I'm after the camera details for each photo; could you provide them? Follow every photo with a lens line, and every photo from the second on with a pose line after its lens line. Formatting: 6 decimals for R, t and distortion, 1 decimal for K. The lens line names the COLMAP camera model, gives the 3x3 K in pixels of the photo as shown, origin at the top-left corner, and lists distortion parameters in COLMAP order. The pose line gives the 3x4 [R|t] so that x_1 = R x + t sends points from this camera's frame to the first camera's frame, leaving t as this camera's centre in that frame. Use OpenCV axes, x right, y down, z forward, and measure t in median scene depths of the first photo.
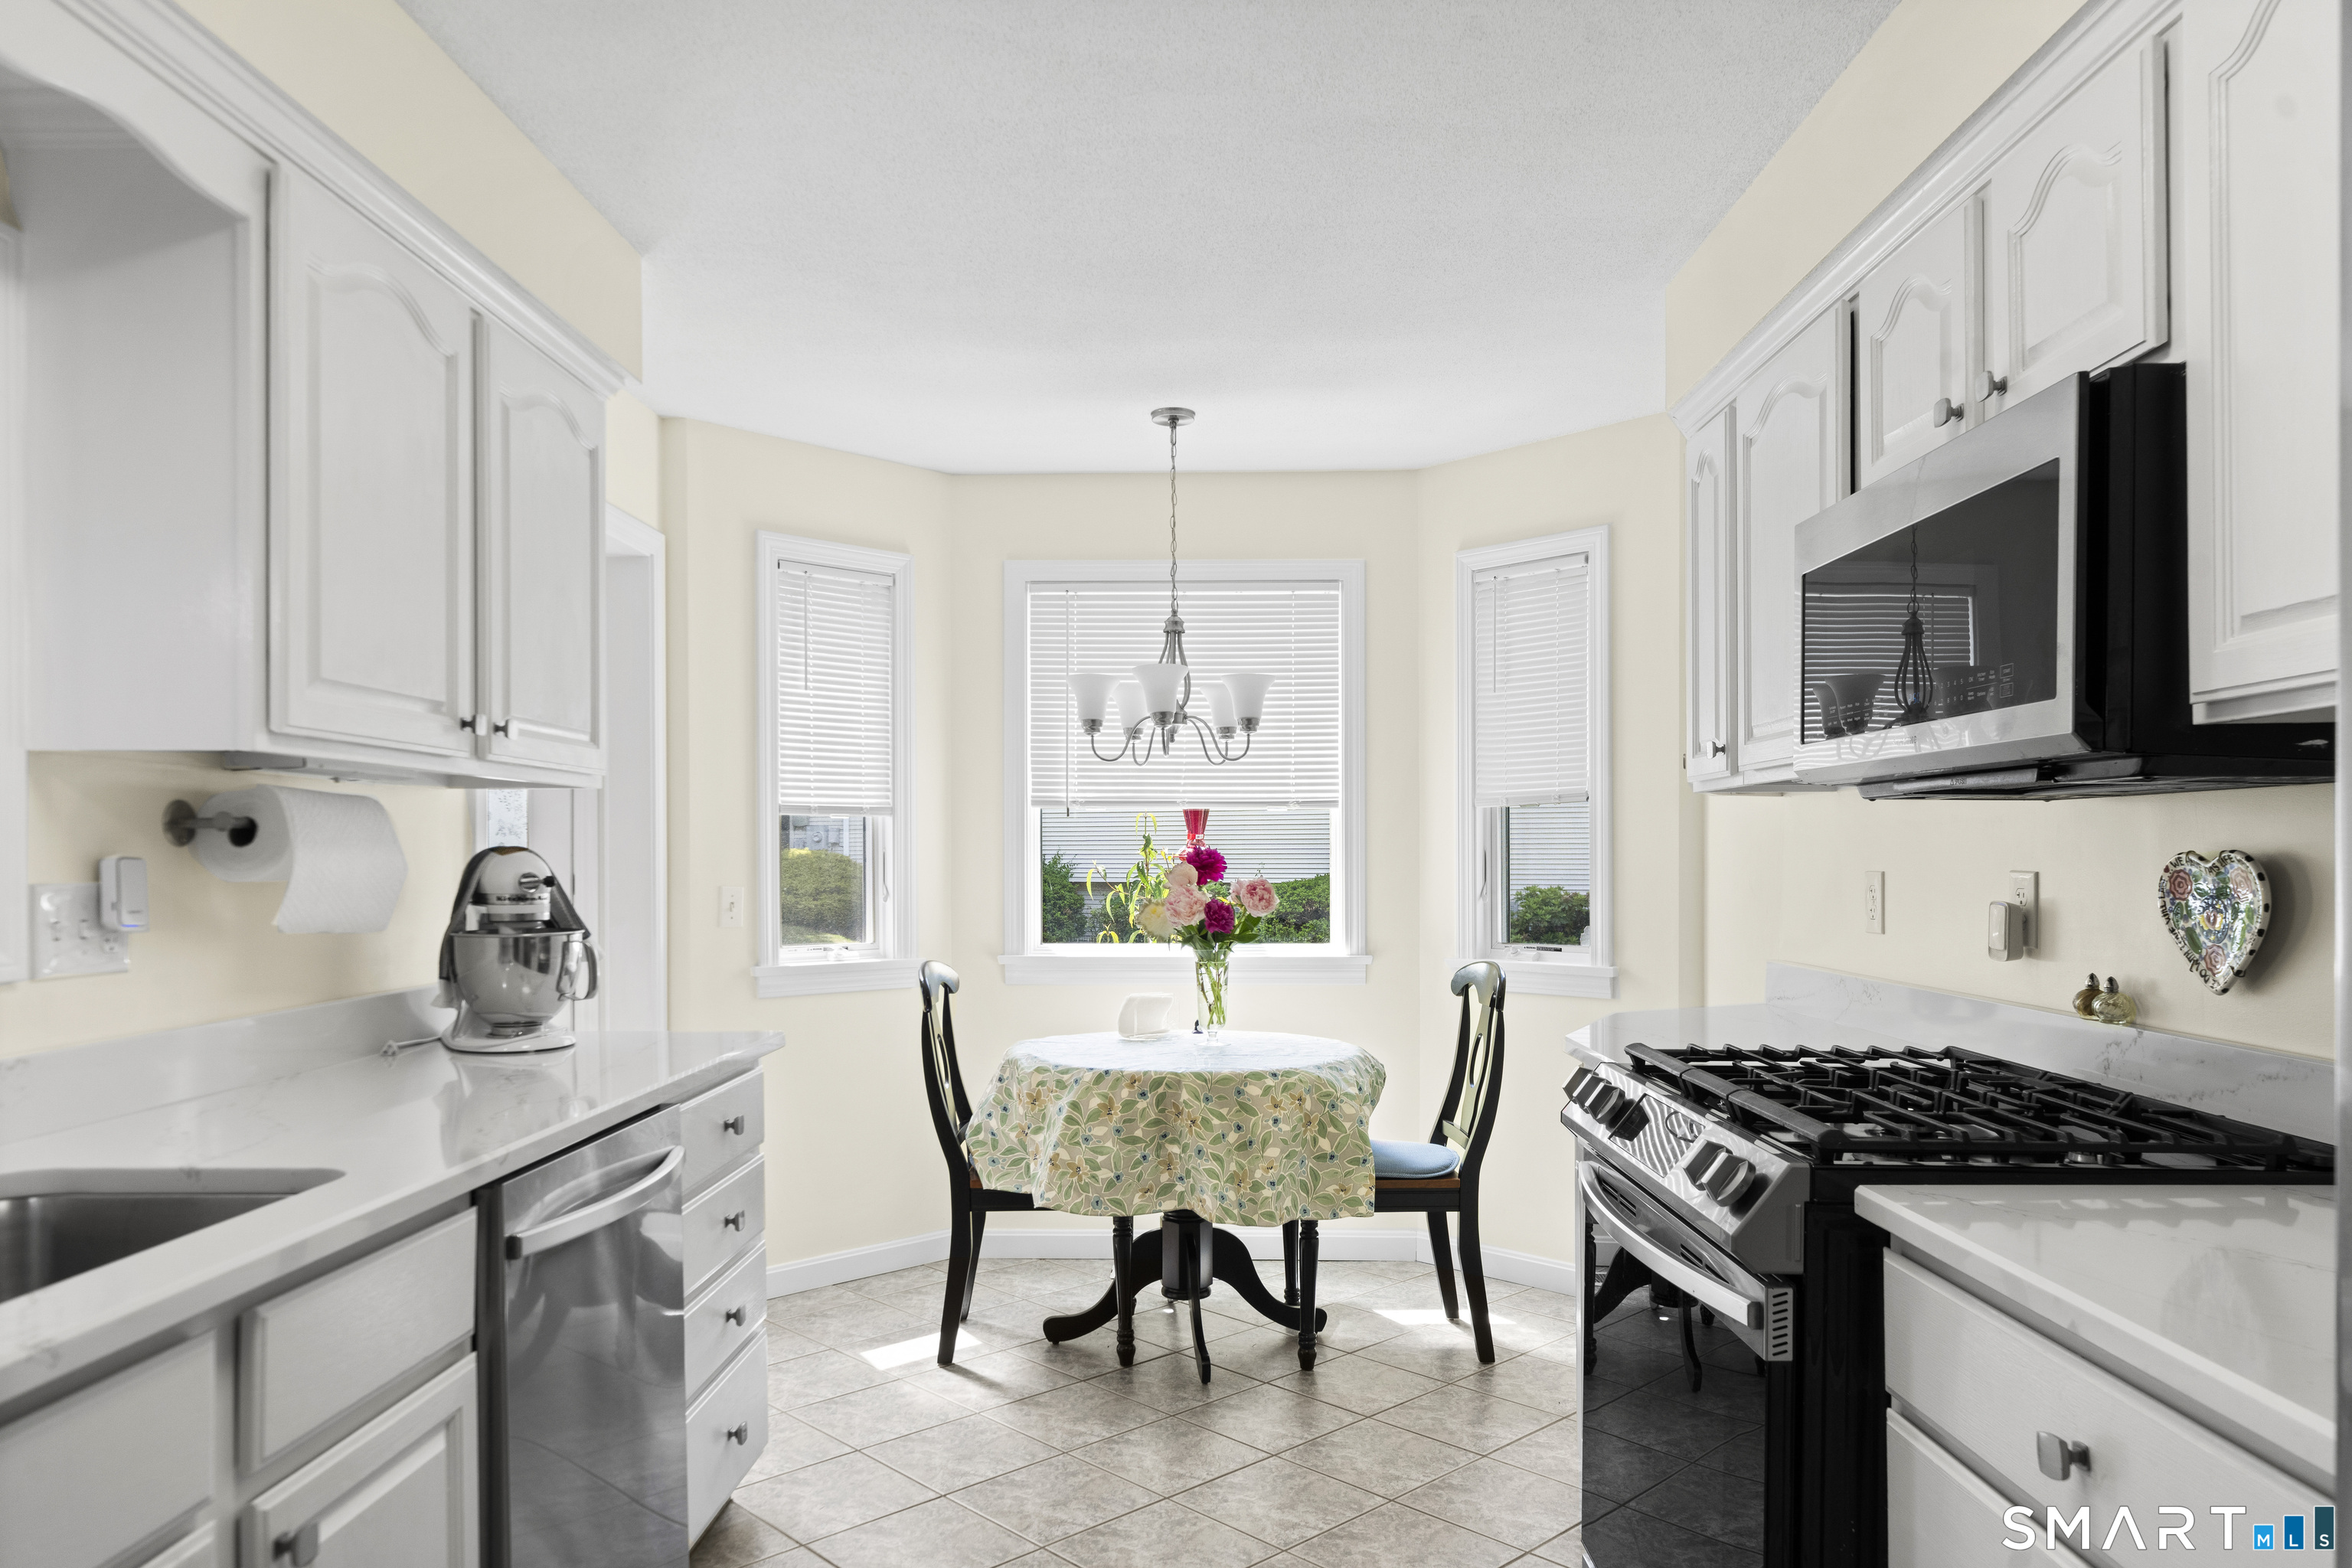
lens RADIAL K [[1517.0, 0, 1180.1], [0, 1517.0, 861.9], [0, 0, 1]] dist [-0.003503, -0.000641]
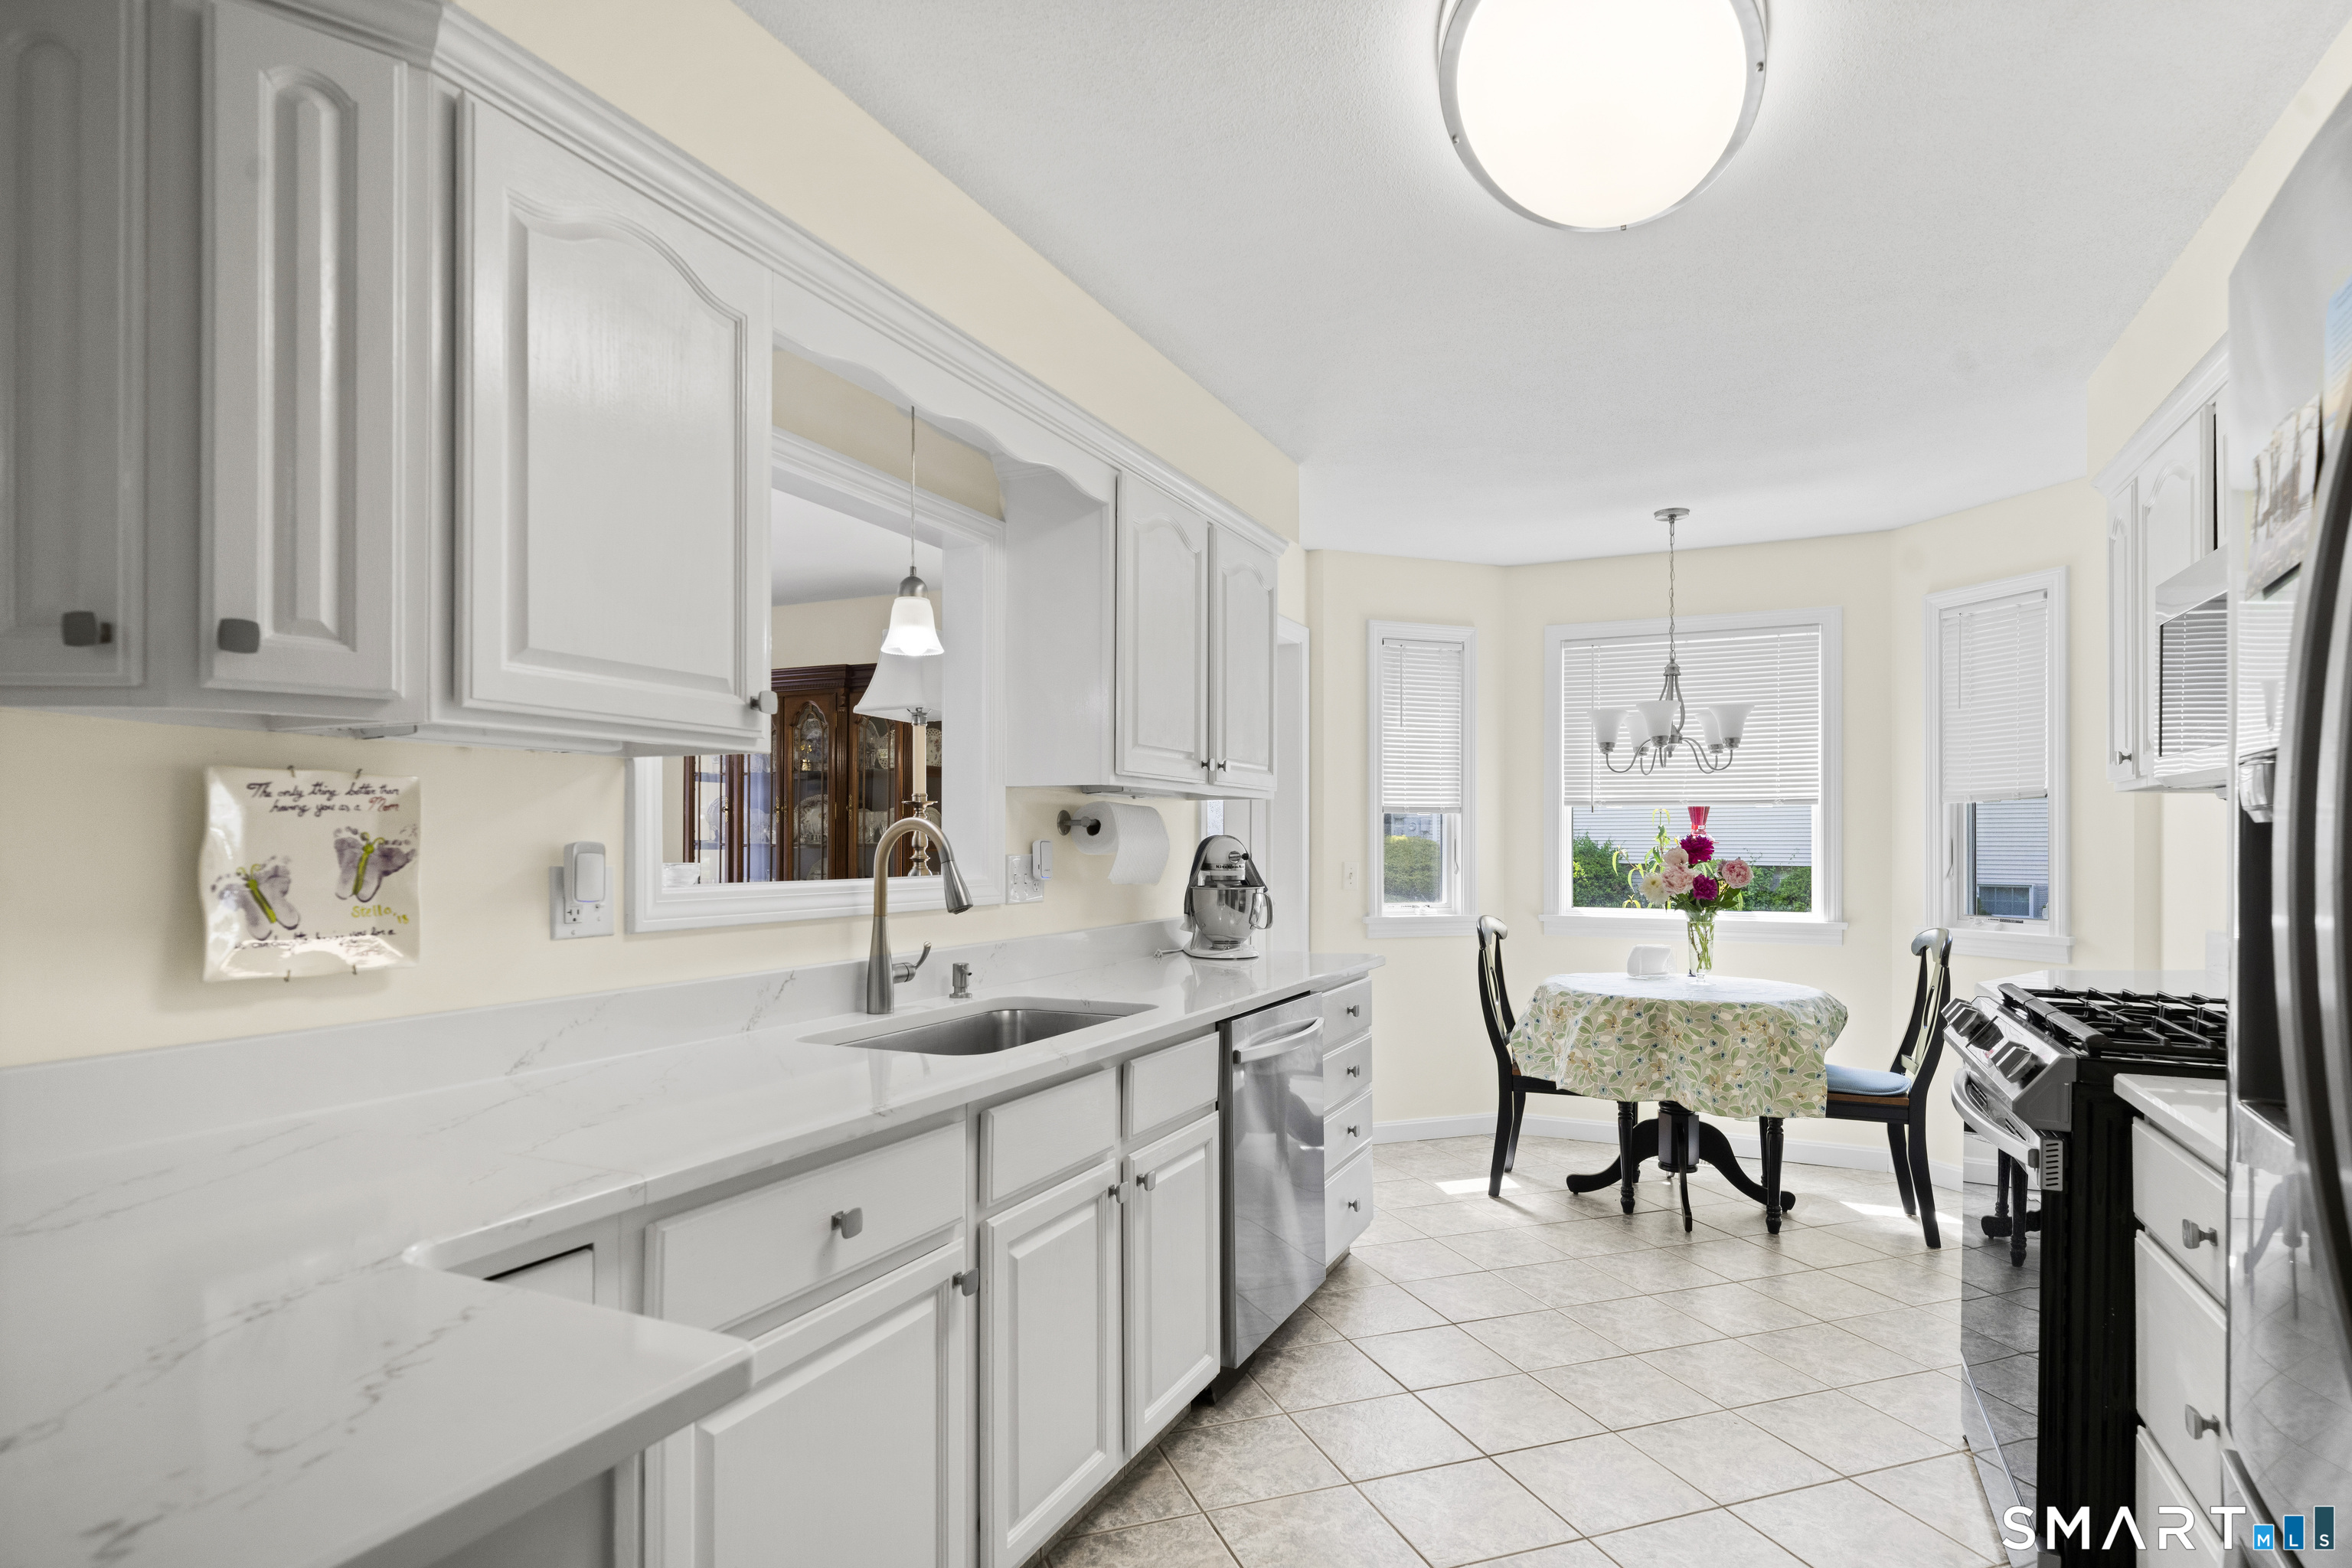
lens RADIAL K [[1221.7, 0, 1184.0], [0, 1221.7, 844.6], [0, 0, 1]] dist [0.000646, 0.000862]
pose [[0.912992, 0.003909, -0.407959, 0.049875], [-0.004537, 0.999990, -0.000571, 0.000753], [0.407953, 0.002372, 0.913000, -0.183470]]
